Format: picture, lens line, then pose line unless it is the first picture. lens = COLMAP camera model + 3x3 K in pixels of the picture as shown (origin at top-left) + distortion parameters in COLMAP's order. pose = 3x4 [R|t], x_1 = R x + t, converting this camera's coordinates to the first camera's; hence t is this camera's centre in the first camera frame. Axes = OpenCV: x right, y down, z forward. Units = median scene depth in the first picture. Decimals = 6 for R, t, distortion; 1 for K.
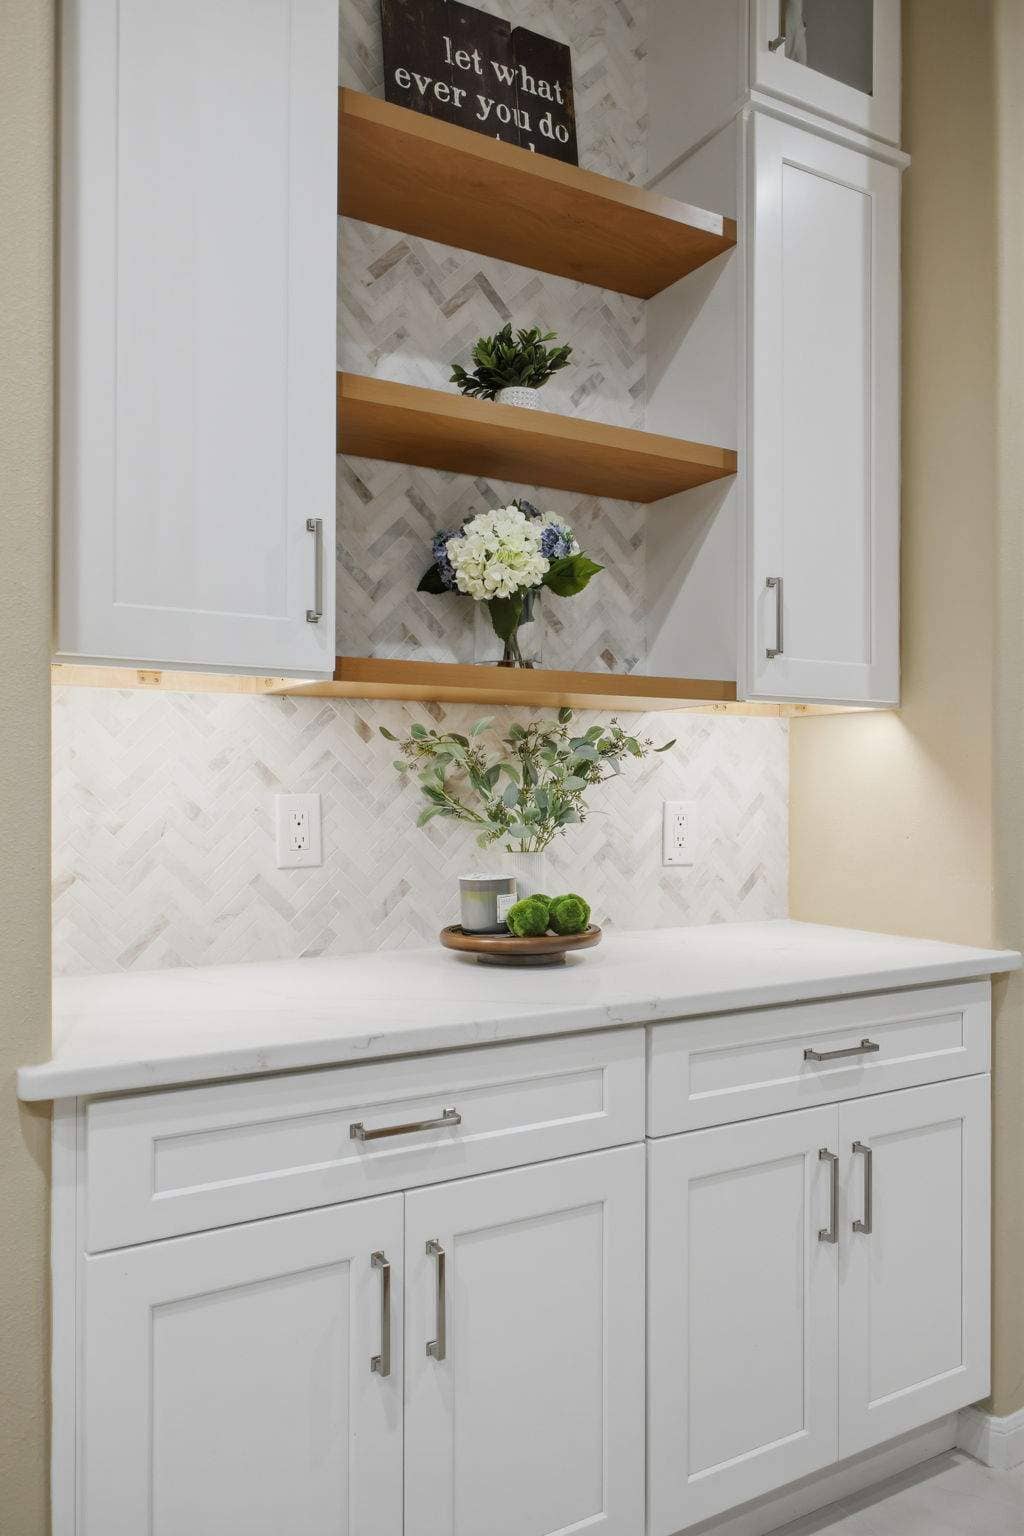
lens RADIAL K [[1094.4, 0, 516.7], [0, 1094.4, 774.8], [0, 0, 1]] dist [0.009508, 0.000258]
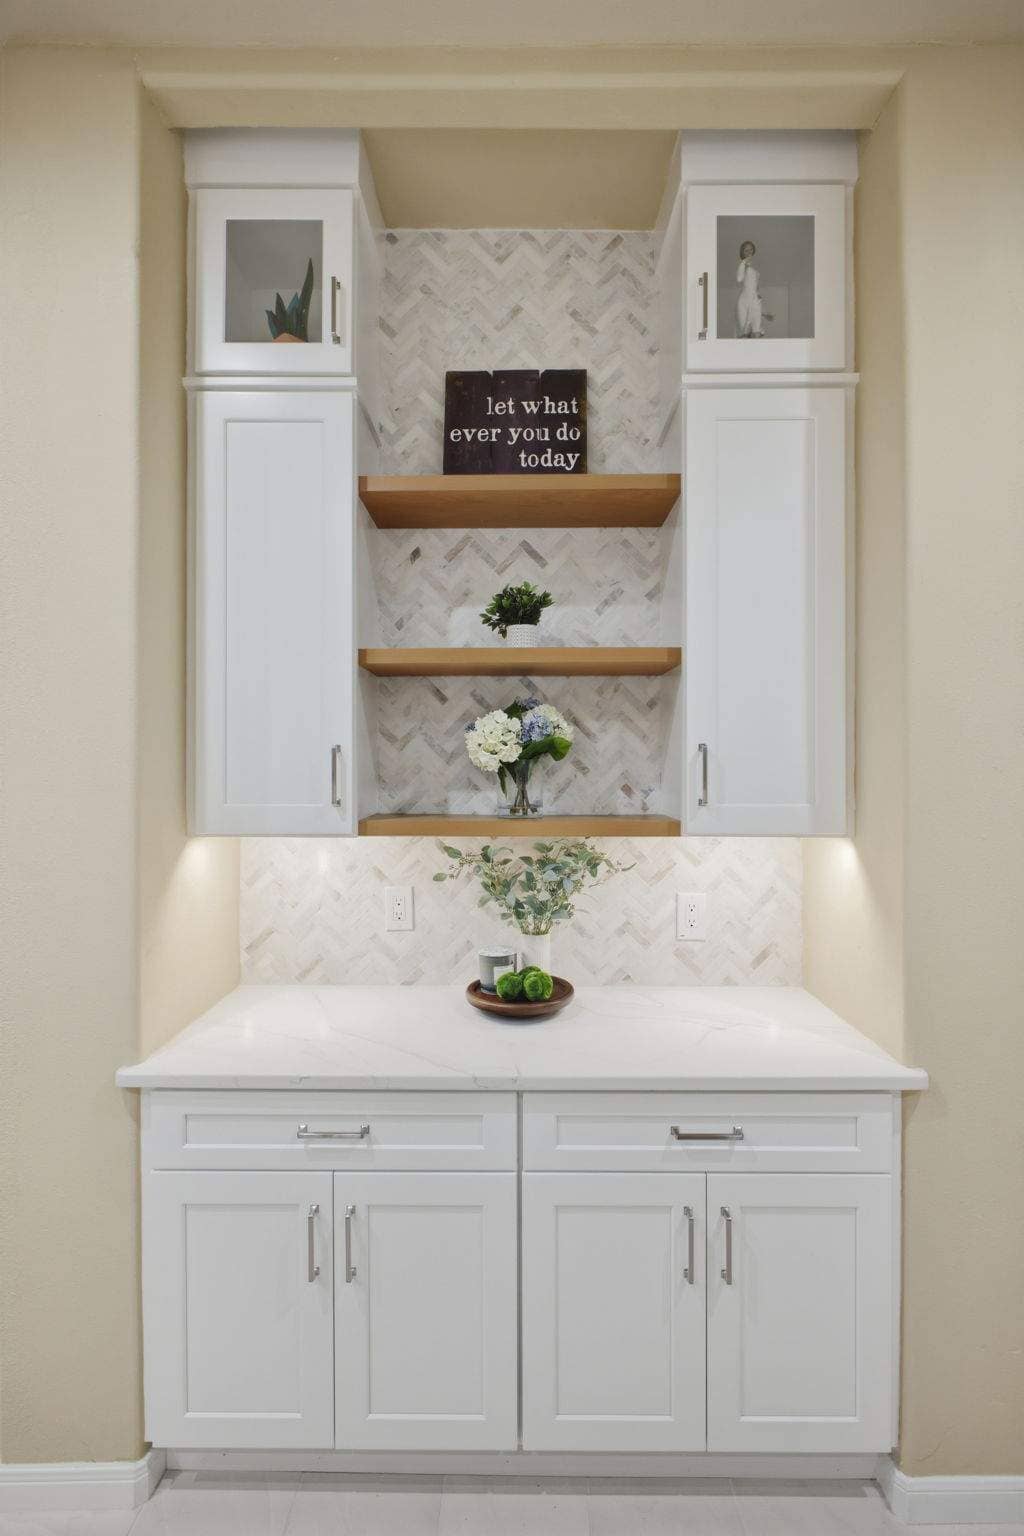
lens RADIAL K [[699.3, 0, 506.7], [0, 699.3, 764.3], [0, 0, 1]] dist [-0.002062, 0.000314]
pose [[0.857456, -0.003149, -0.514547, 0.468425], [0.006143, 0.999973, 0.004118, -0.164295], [0.514520, -0.006692, 0.857452, 0.172926]]
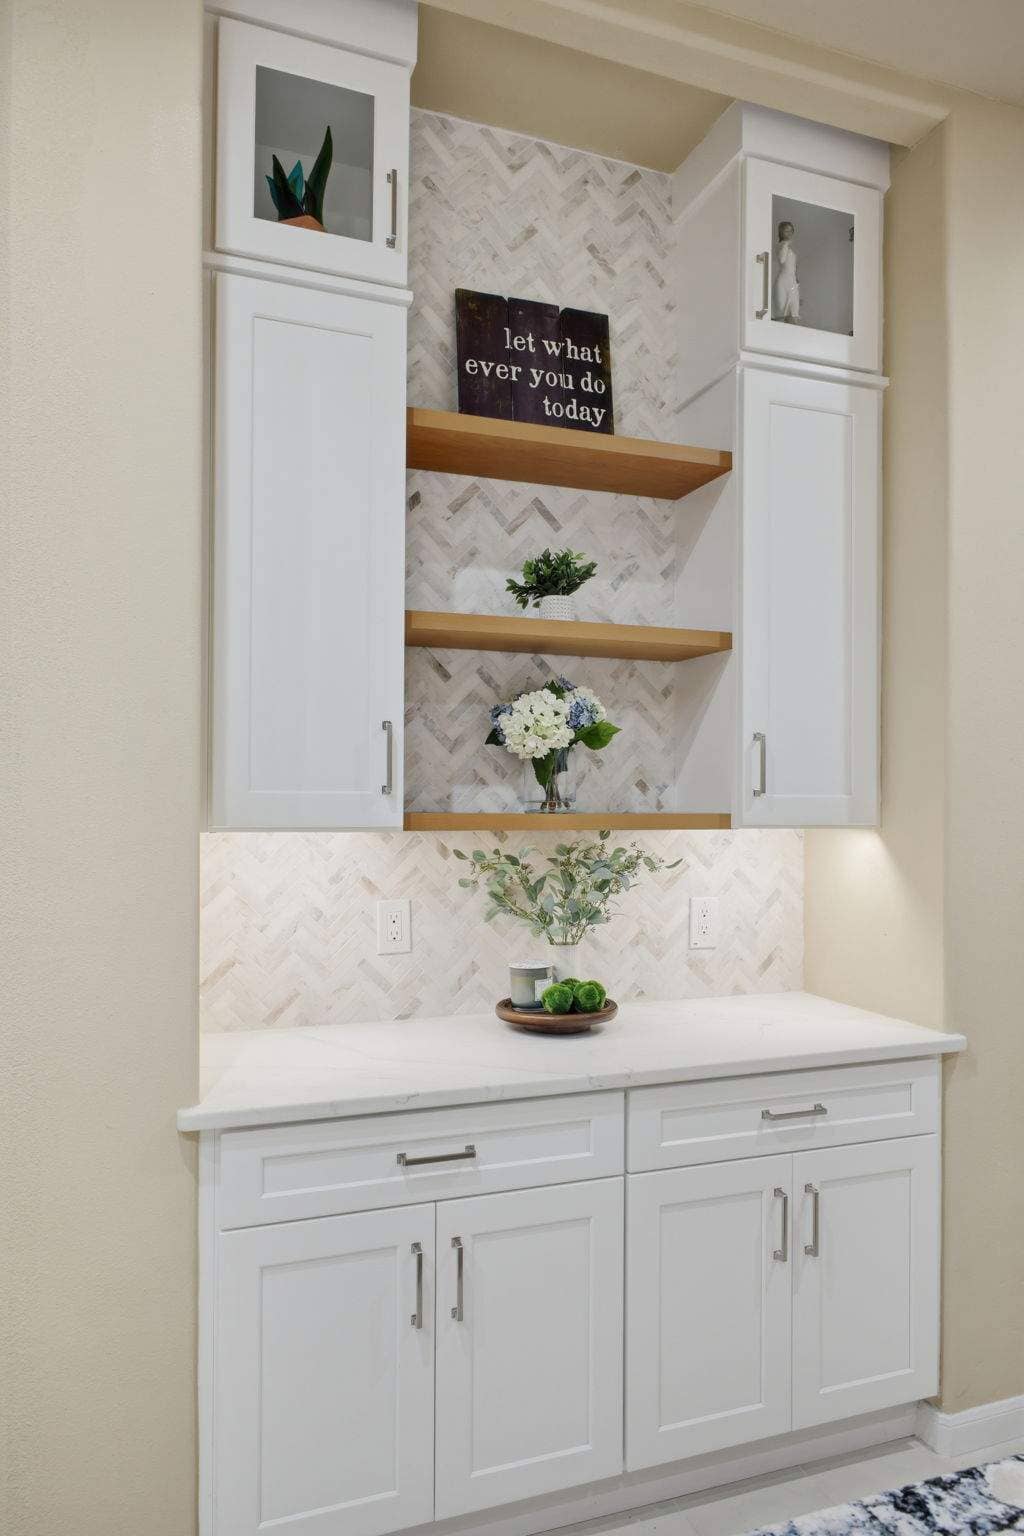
lens RADIAL K [[1012.7, 0, 518.9], [0, 1012.7, 793.3], [0, 0, 1]] dist [0.006933, 0.002772]
pose [[0.984733, 0.001519, -0.174067, 0.167746], [-0.001420, 0.999999, 0.000693, -0.112592], [0.174068, -0.000435, 0.984734, -0.208350]]
